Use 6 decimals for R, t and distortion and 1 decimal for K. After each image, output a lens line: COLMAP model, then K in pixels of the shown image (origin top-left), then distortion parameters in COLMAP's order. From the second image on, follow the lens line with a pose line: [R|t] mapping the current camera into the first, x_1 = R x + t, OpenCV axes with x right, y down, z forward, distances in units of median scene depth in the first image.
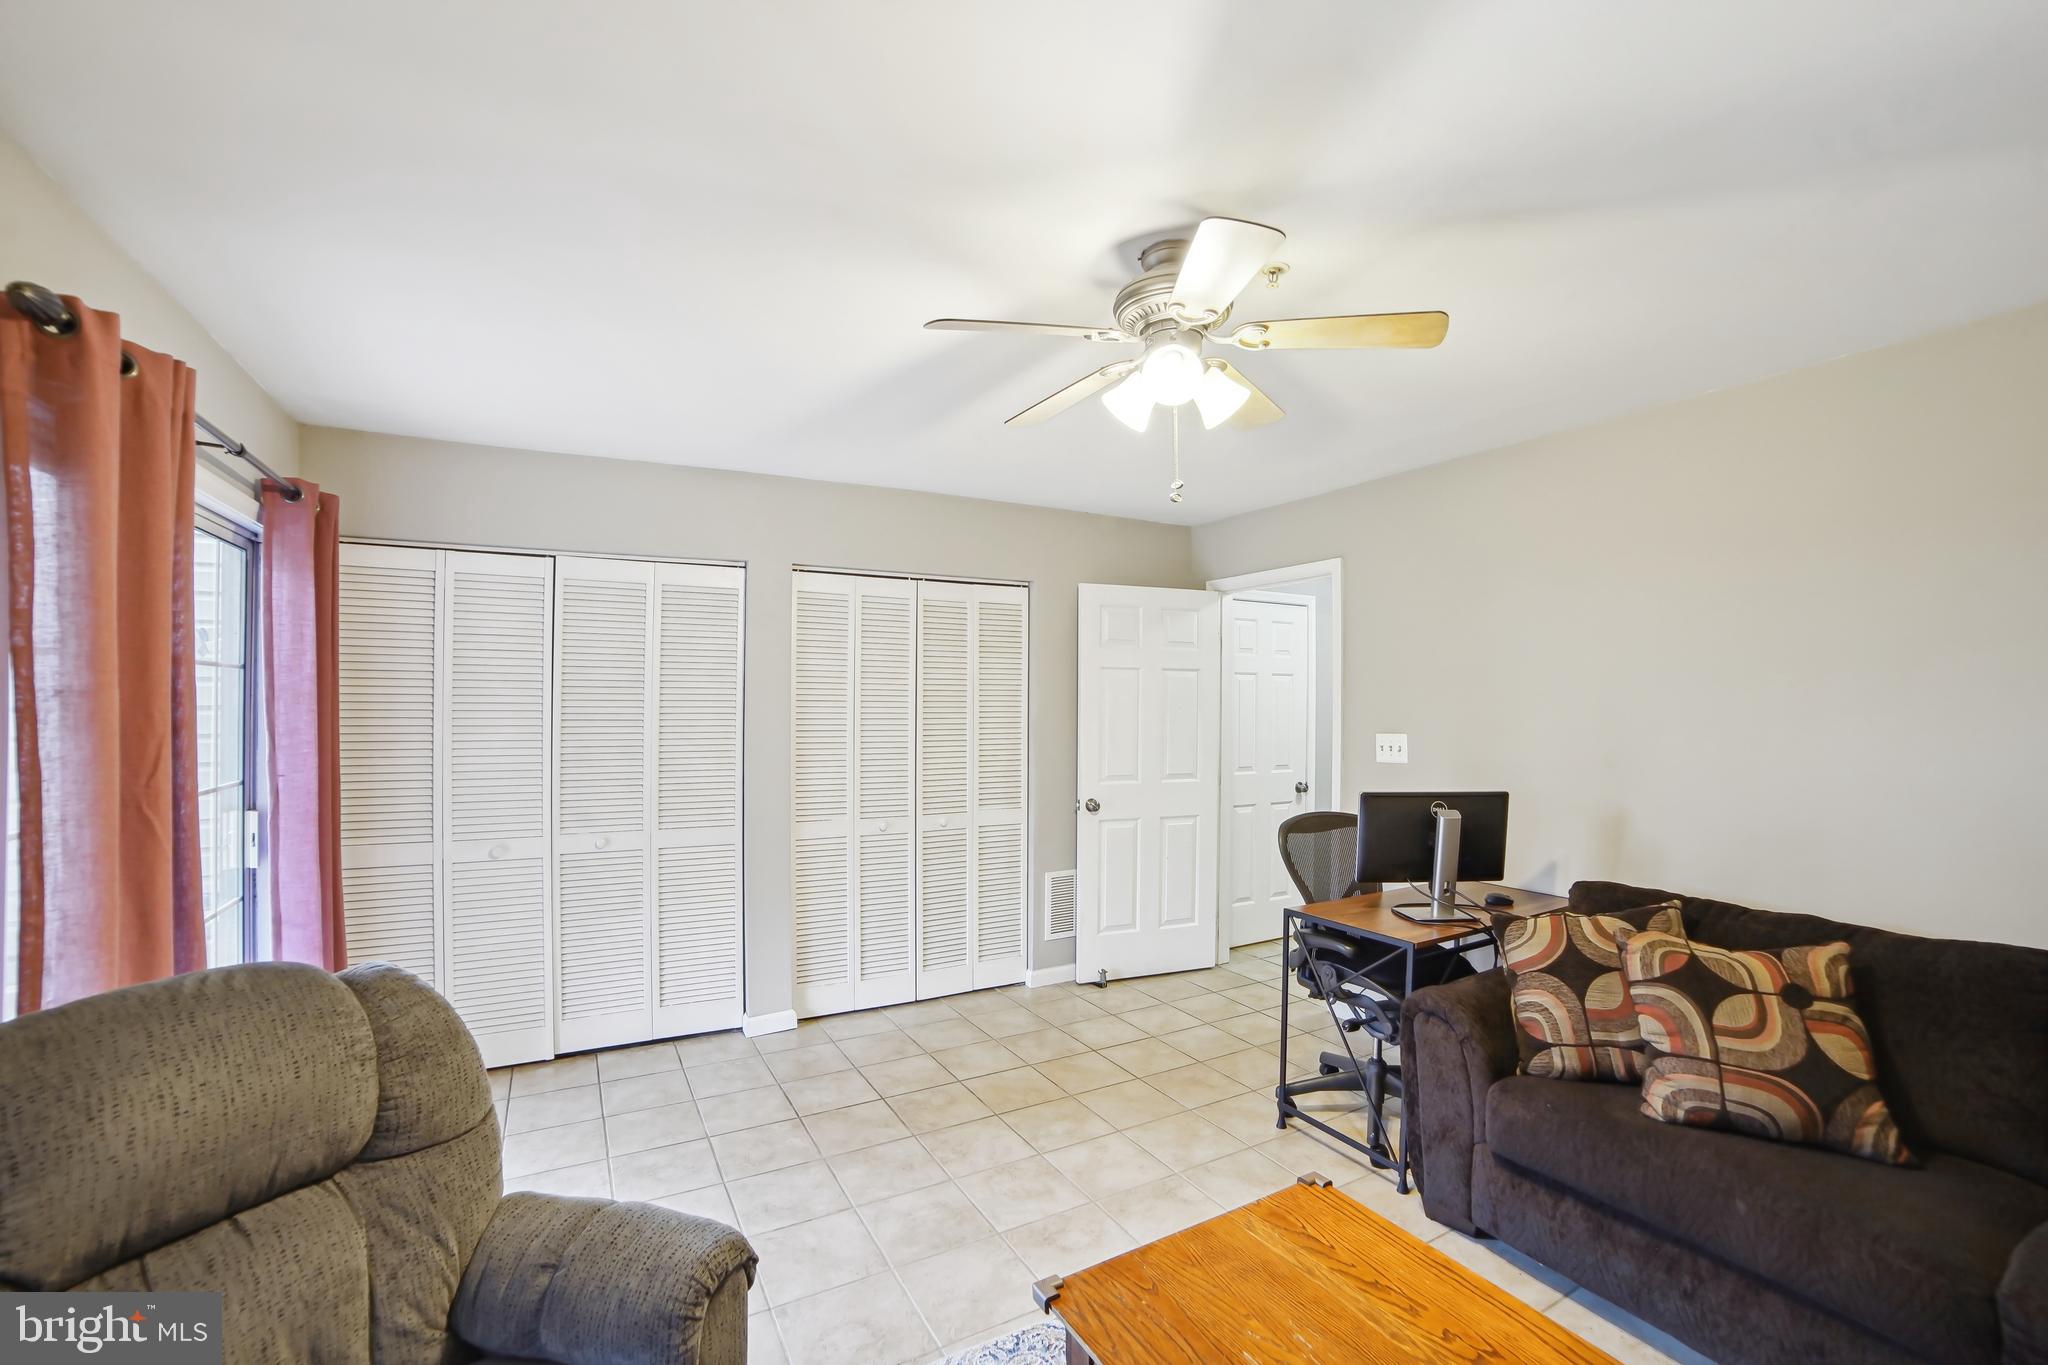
lens RADIAL K [[874.9, 0, 1035.3], [0, 874.9, 696.4], [0, 0, 1]] dist [-0.087934, 0.041577]
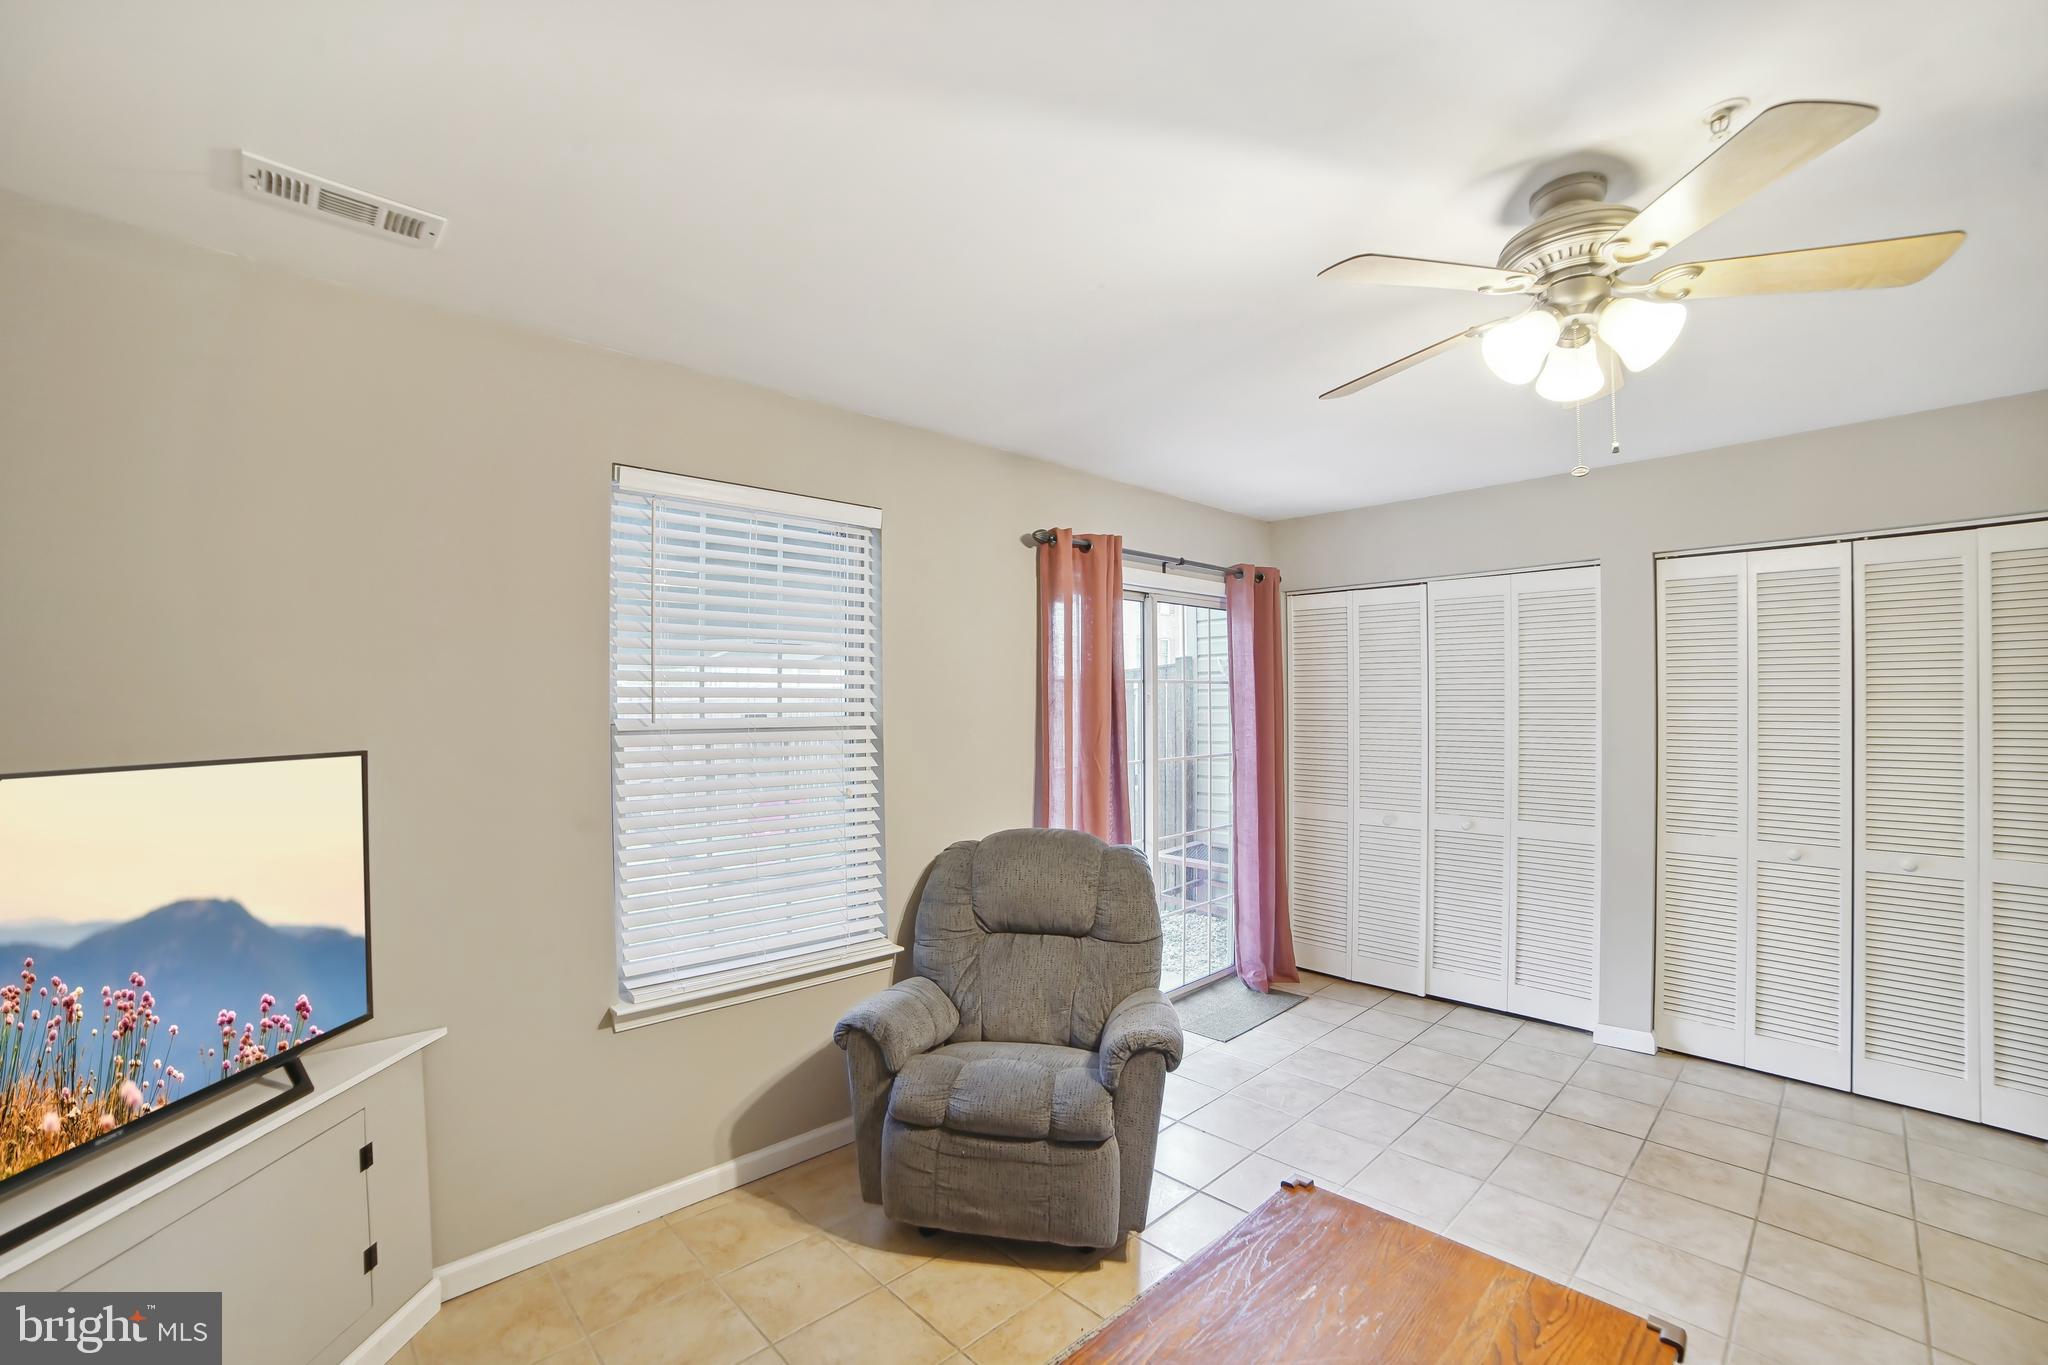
lens RADIAL K [[874.9, 0, 1035.3], [0, 874.9, 696.4], [0, 0, 1]] dist [-0.087934, 0.041577]
pose [[0.264078, -0.013831, -0.964402, 0.462907], [0.008715, 0.999891, -0.011954, 0.007060], [0.964462, -0.005248, 0.264170, 0.138113]]
